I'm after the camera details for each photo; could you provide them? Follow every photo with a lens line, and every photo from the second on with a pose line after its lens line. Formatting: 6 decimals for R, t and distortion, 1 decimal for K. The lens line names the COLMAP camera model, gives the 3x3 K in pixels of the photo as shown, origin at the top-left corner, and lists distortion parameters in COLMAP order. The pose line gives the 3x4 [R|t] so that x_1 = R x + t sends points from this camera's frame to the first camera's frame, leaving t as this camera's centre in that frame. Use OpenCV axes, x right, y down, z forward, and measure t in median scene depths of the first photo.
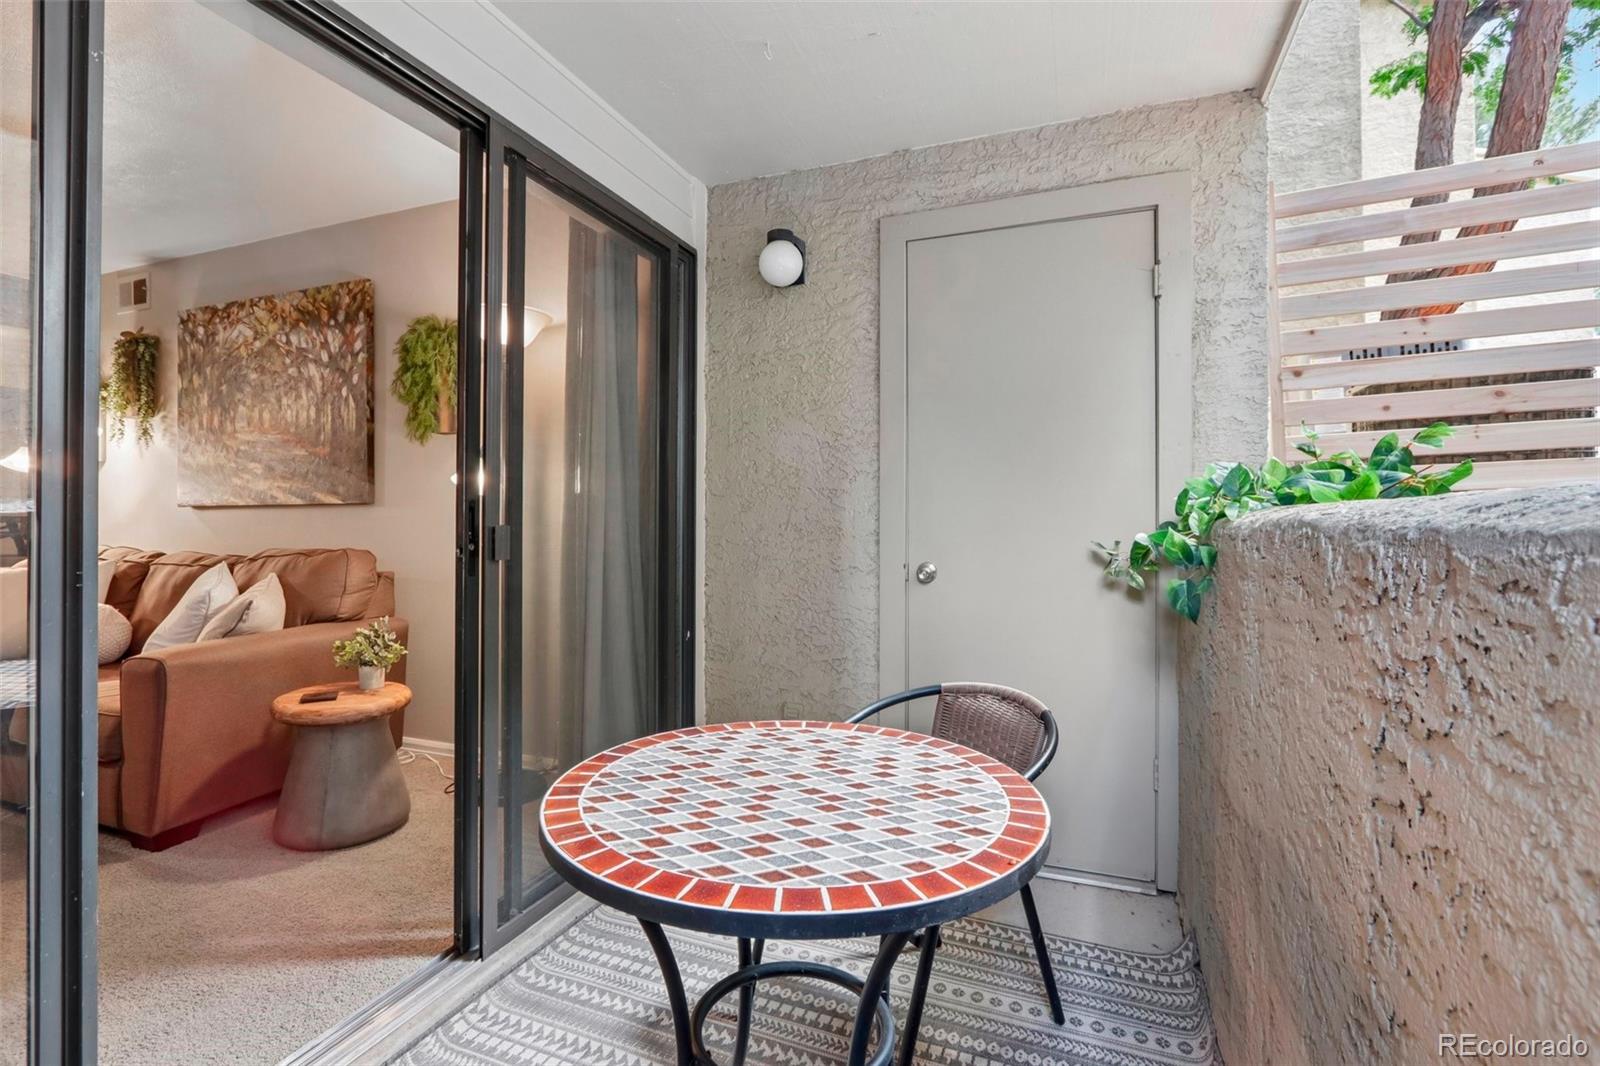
lens RADIAL K [[748.2, 0, 799.3], [0, 748.2, 519.6], [0, 0, 1]] dist [-0.014044, 0.002683]
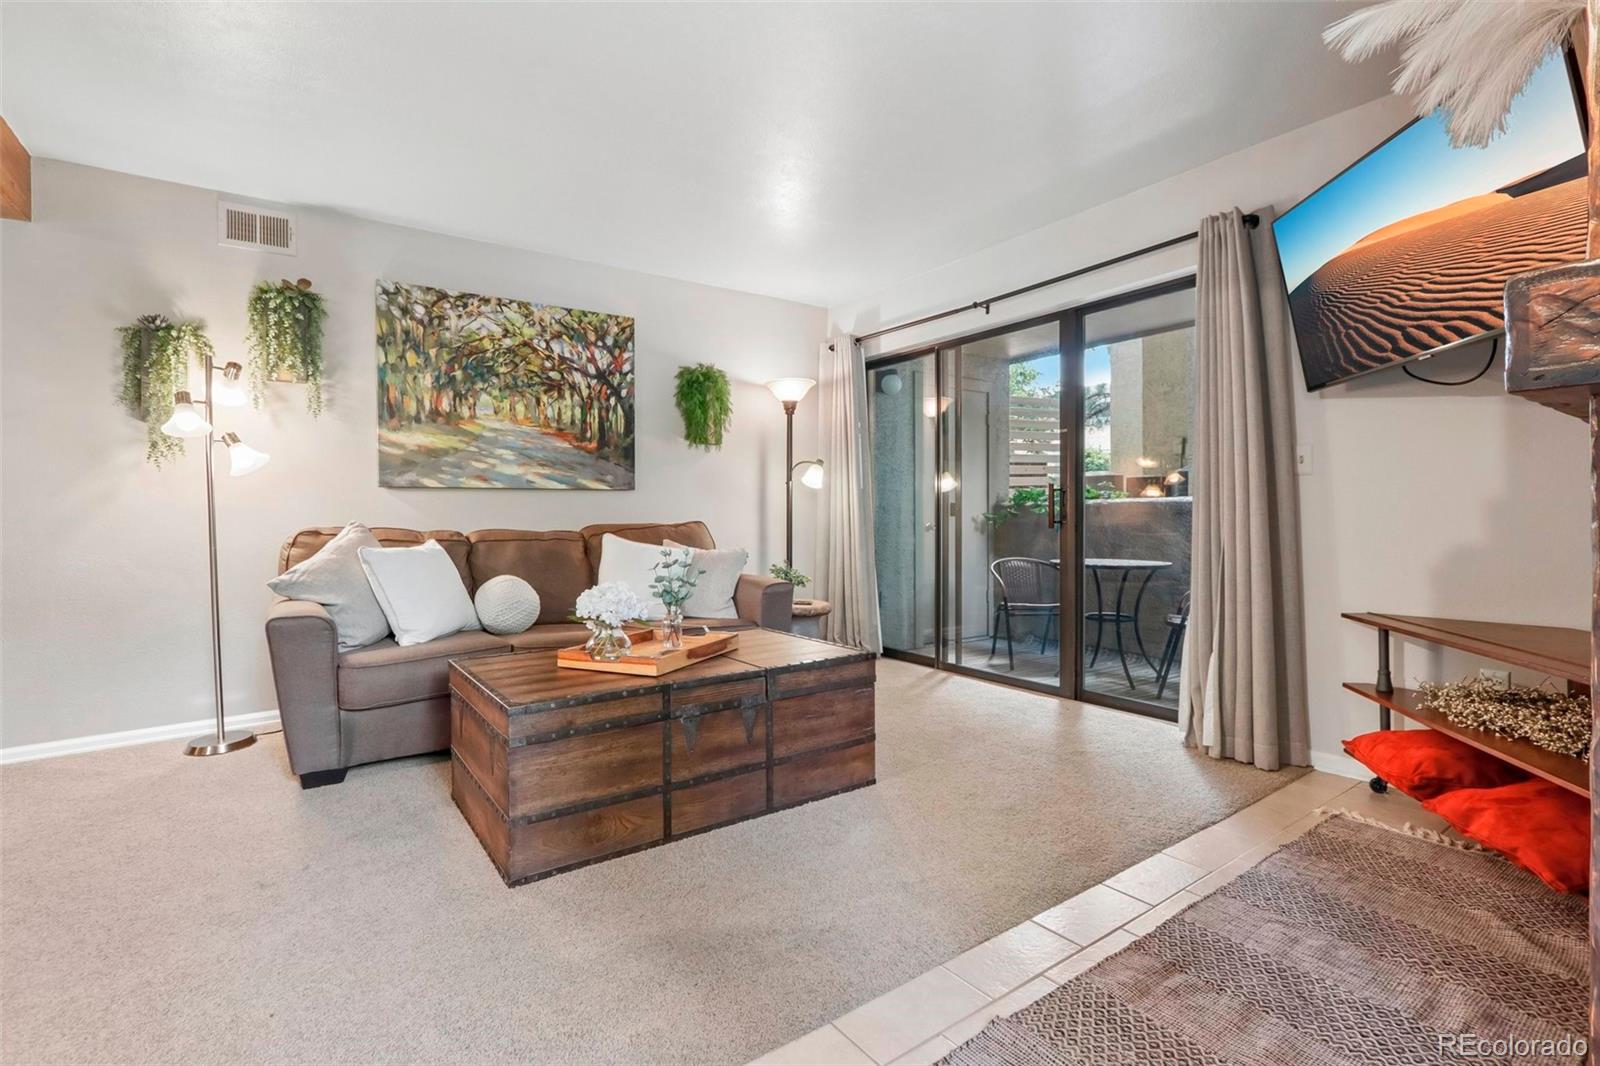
lens RADIAL K [[748.2, 0, 788.2], [0, 748.2, 512.8], [0, 0, 1]] dist [-0.014044, 0.002683]
pose [[0.560054, 0.001294, 0.828455, -1.450520], [0.001941, 0.999994, -0.002874, 0.021701], [-0.828454, 0.003218, 0.560048, 0.038844]]
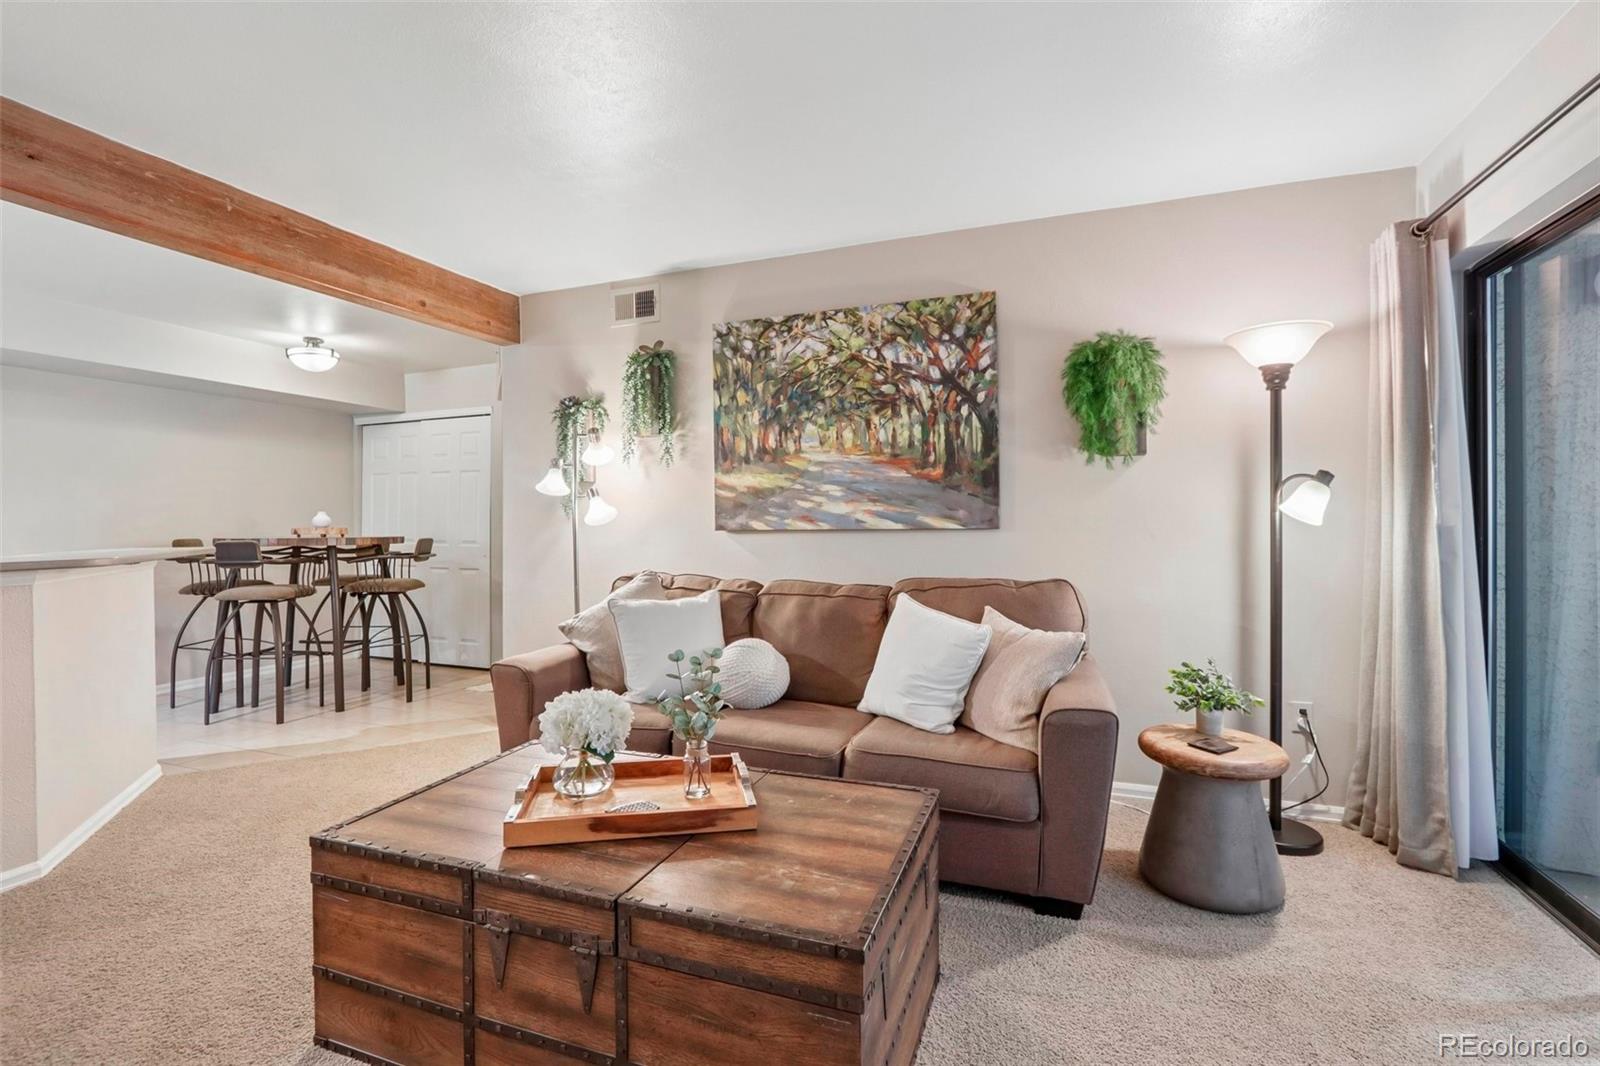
lens RADIAL K [[748.2, 0, 784.8], [0, 748.2, 513.2], [0, 0, 1]] dist [-0.014044, 0.002683]
pose [[0.999939, -0.006659, -0.008809, -0.806073], [0.006613, 0.999965, -0.005139, -0.036660], [0.008843, 0.005080, 0.999948, 0.047915]]
